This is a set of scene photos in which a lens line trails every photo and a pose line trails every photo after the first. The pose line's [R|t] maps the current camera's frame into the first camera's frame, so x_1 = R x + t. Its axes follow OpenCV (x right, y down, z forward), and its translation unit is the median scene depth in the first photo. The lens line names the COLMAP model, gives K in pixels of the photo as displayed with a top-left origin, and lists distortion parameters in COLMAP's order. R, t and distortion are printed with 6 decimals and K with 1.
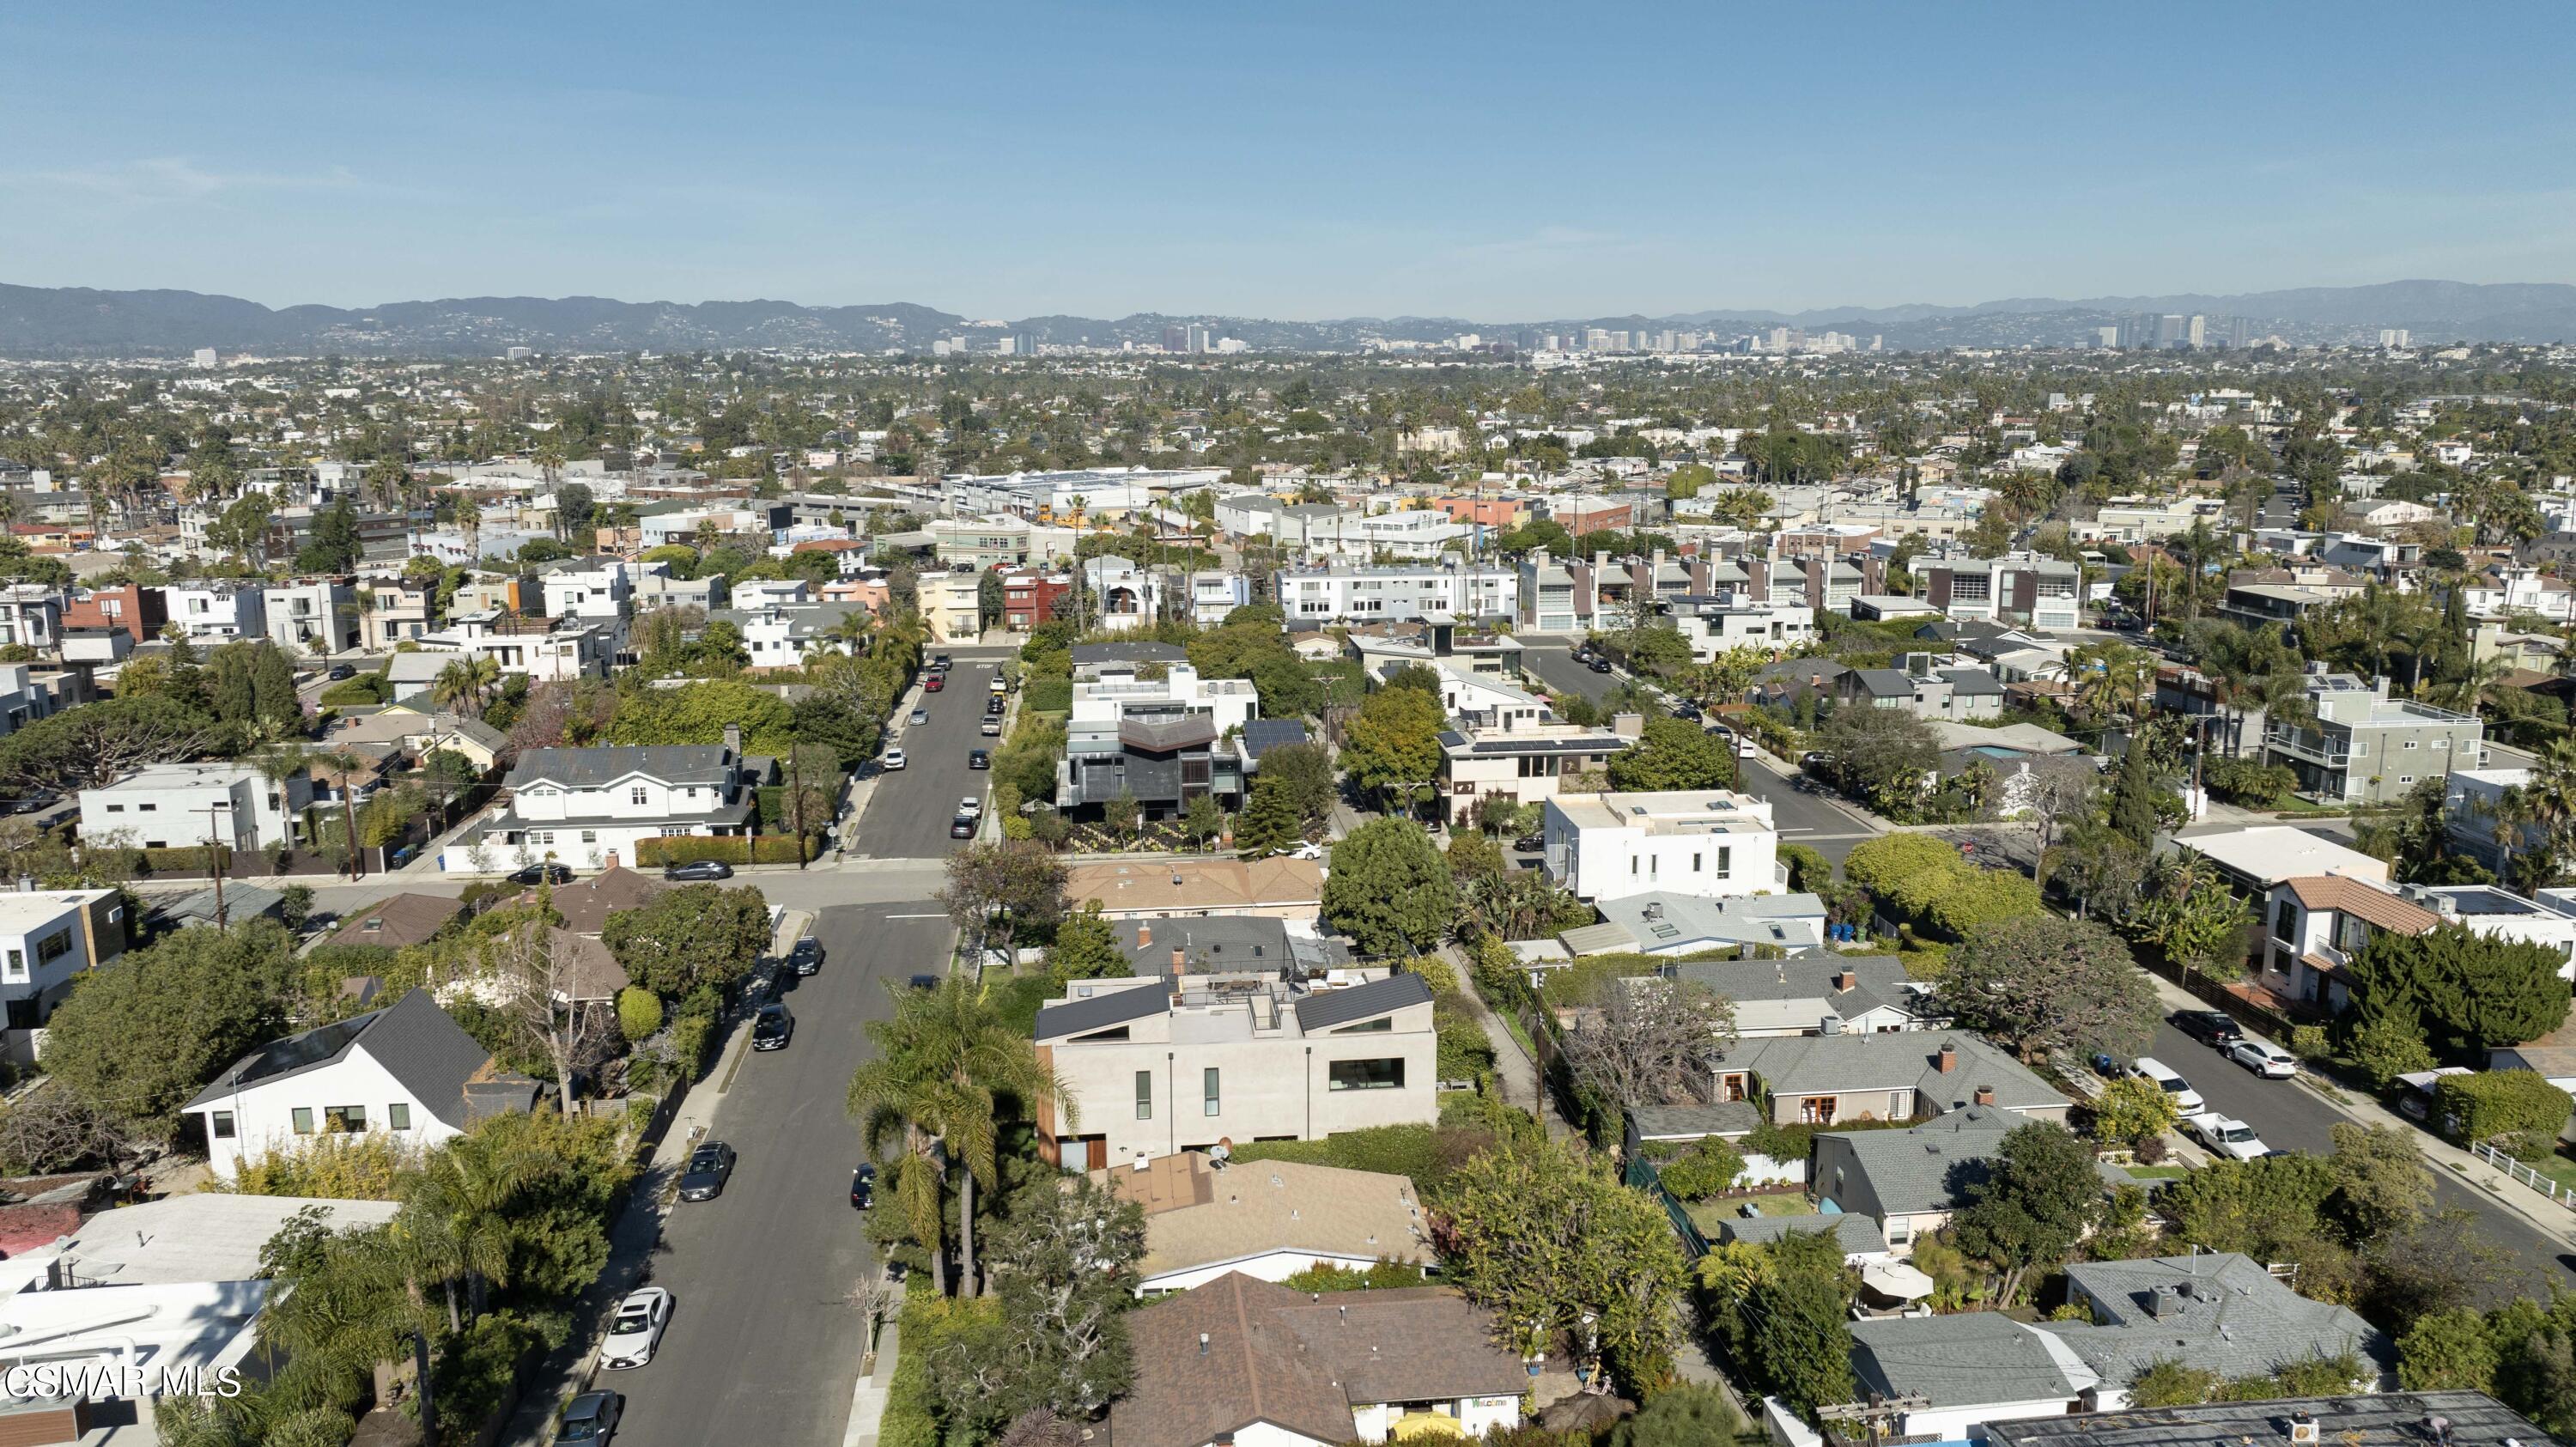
lens RADIAL K [[1840.8, 0, 1275.6], [0, 1840.8, 716.7], [0, 0, 1]] dist [-0.007964, -0.002492]
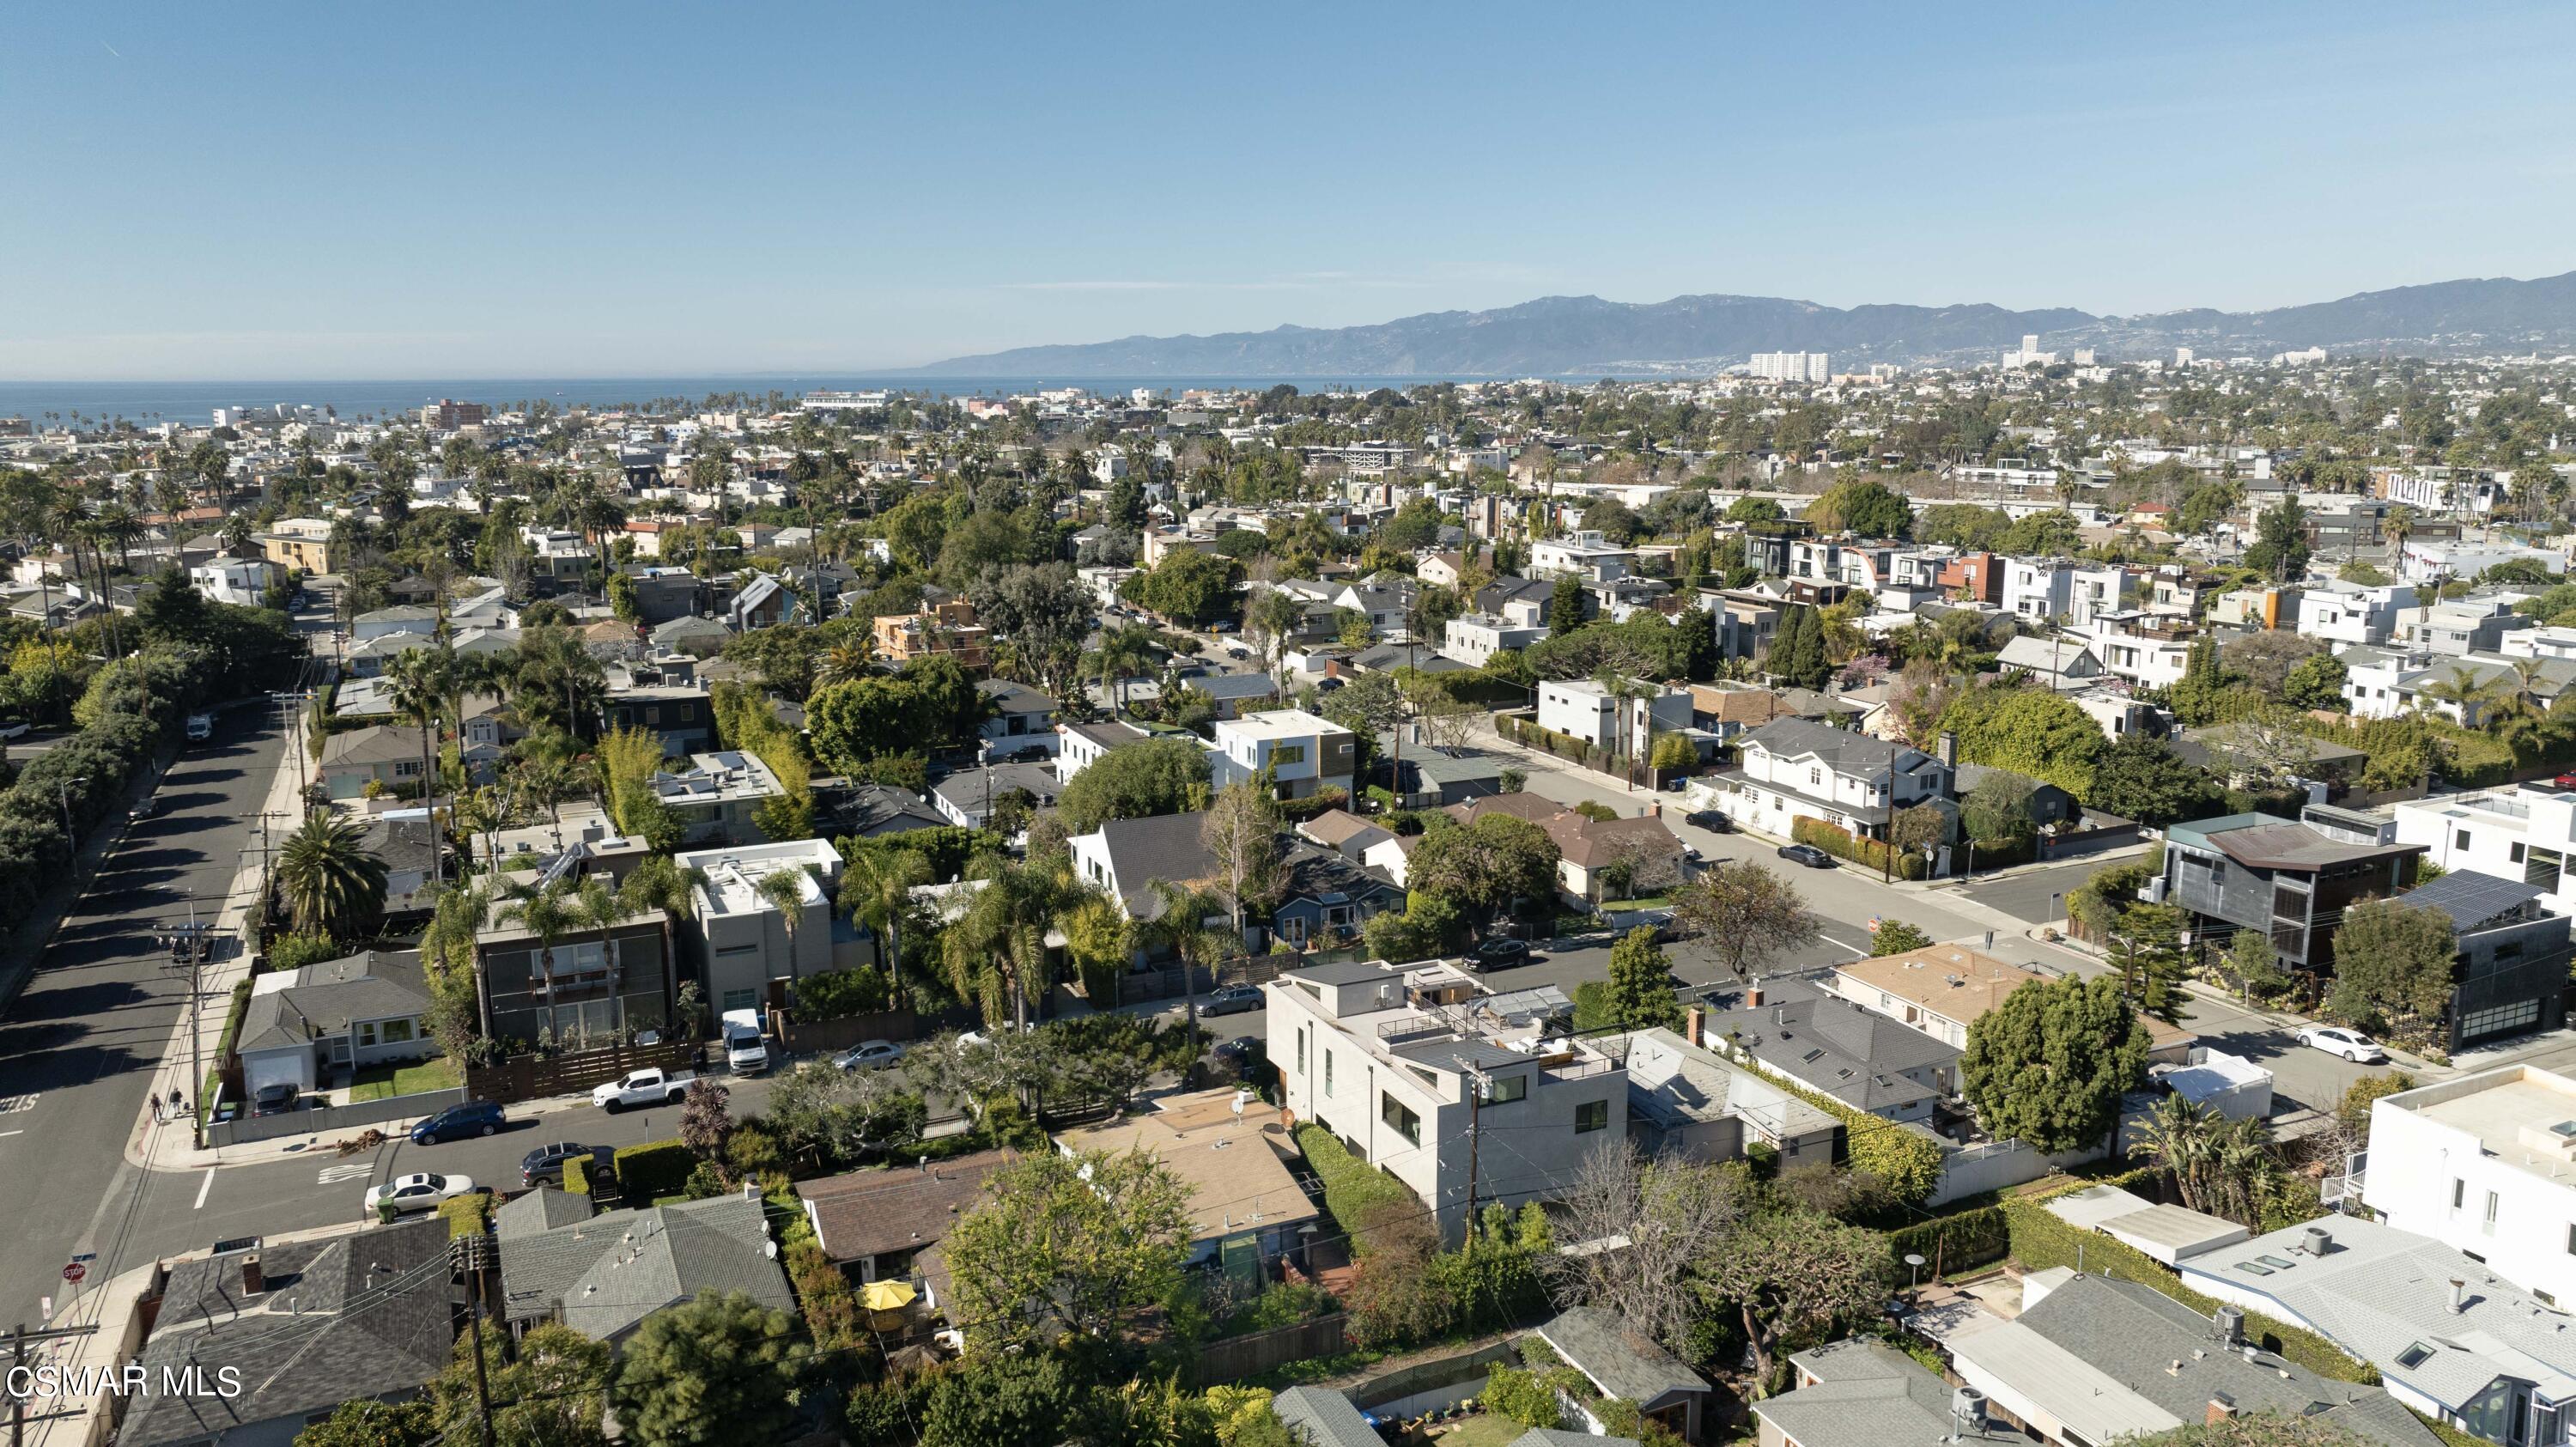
lens RADIAL K [[1840.8, 0, 1279.6], [0, 1840.8, 731.0], [0, 0, 1]] dist [-0.007964, -0.002492]
pose [[0.323519, 0.188021, -0.927353, 0.347324], [-0.179426, 0.974468, 0.134978, -0.045581], [0.929054, 0.122723, 0.348995, 0.245255]]
